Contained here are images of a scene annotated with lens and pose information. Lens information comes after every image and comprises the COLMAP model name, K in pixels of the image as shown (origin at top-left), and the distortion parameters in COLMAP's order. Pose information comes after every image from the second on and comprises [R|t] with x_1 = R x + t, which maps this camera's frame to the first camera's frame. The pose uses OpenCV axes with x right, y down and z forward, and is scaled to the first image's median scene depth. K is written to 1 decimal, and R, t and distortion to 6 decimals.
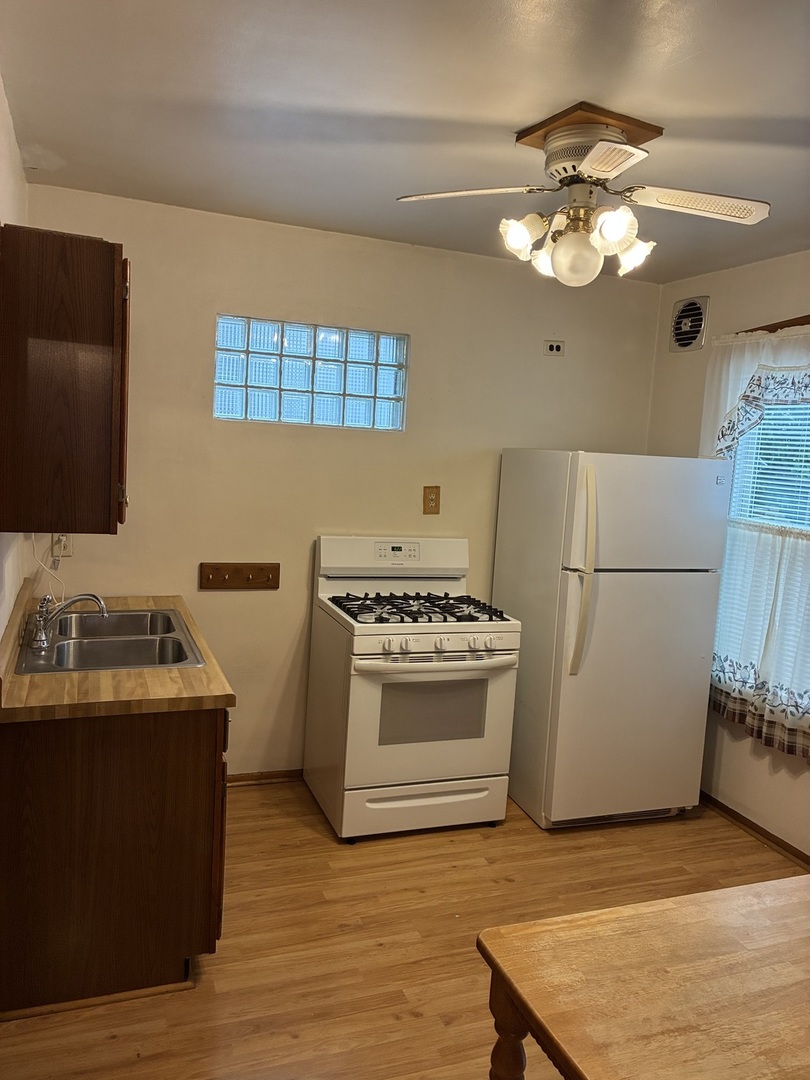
lens RADIAL K [[824.5, 0, 409.1], [0, 824.5, 532.5], [0, 0, 1]] dist [0.050798, -0.056174]
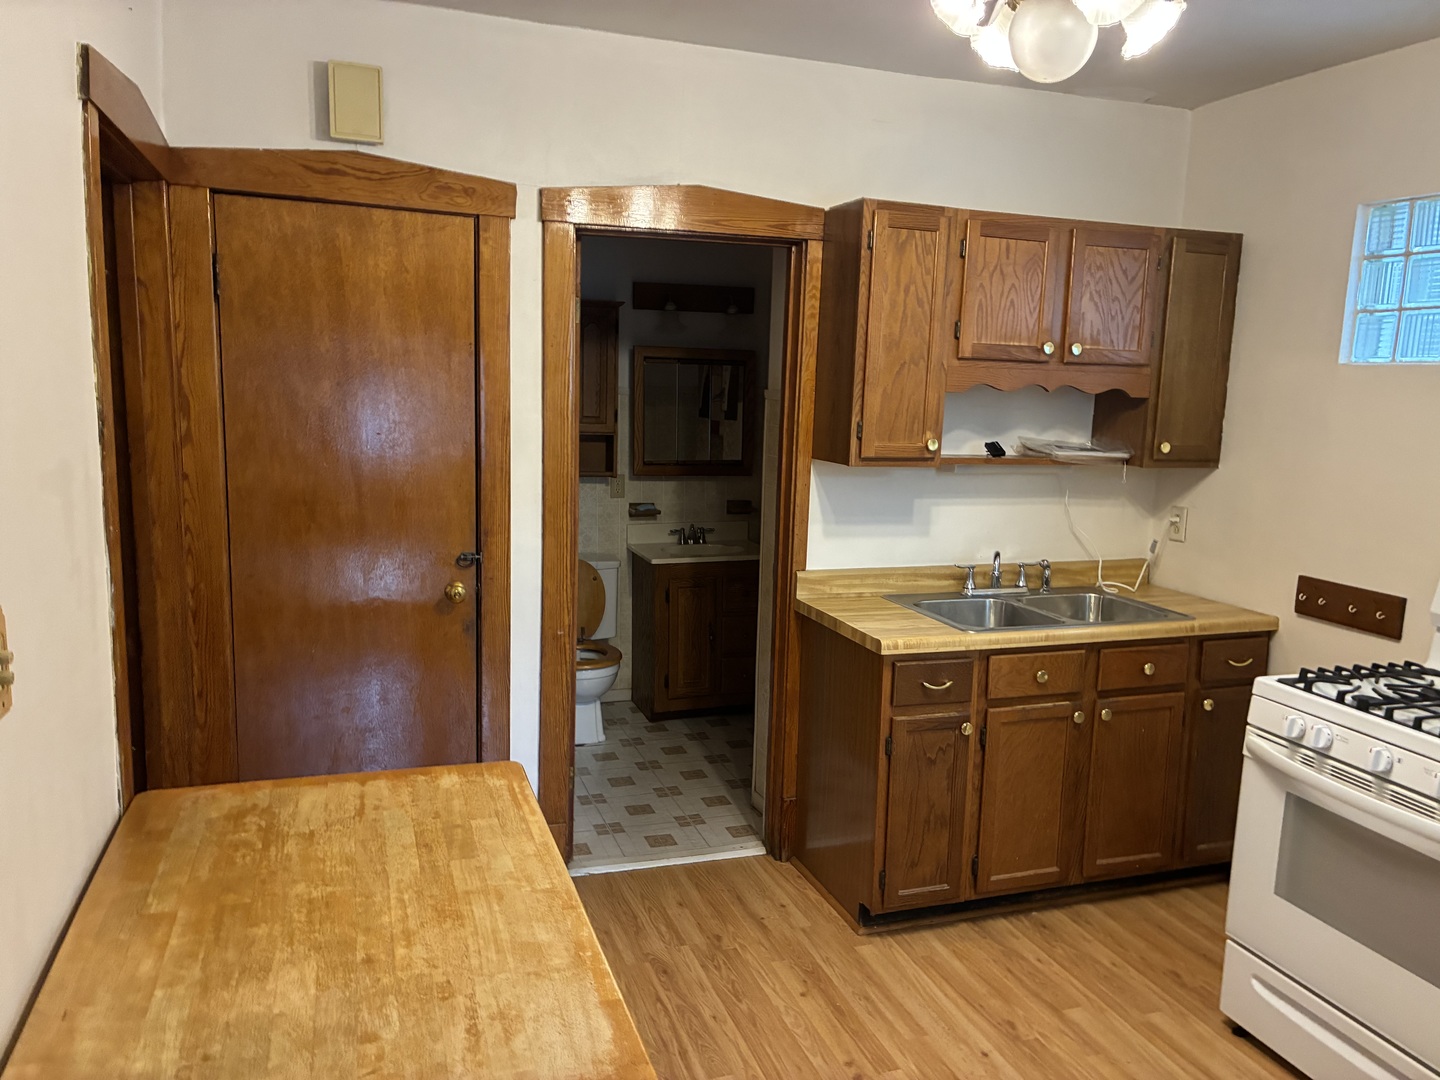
lens RADIAL K [[1099.3, 0, 727.4], [0, 1099.3, 543.5], [0, 0, 1]] dist [0.050798, -0.056174]
pose [[-0.033905, 0.085971, -0.995721, 0.773918], [-0.145697, 0.985225, 0.090026, -0.003925], [0.988748, 0.148126, -0.020878, 0.618388]]
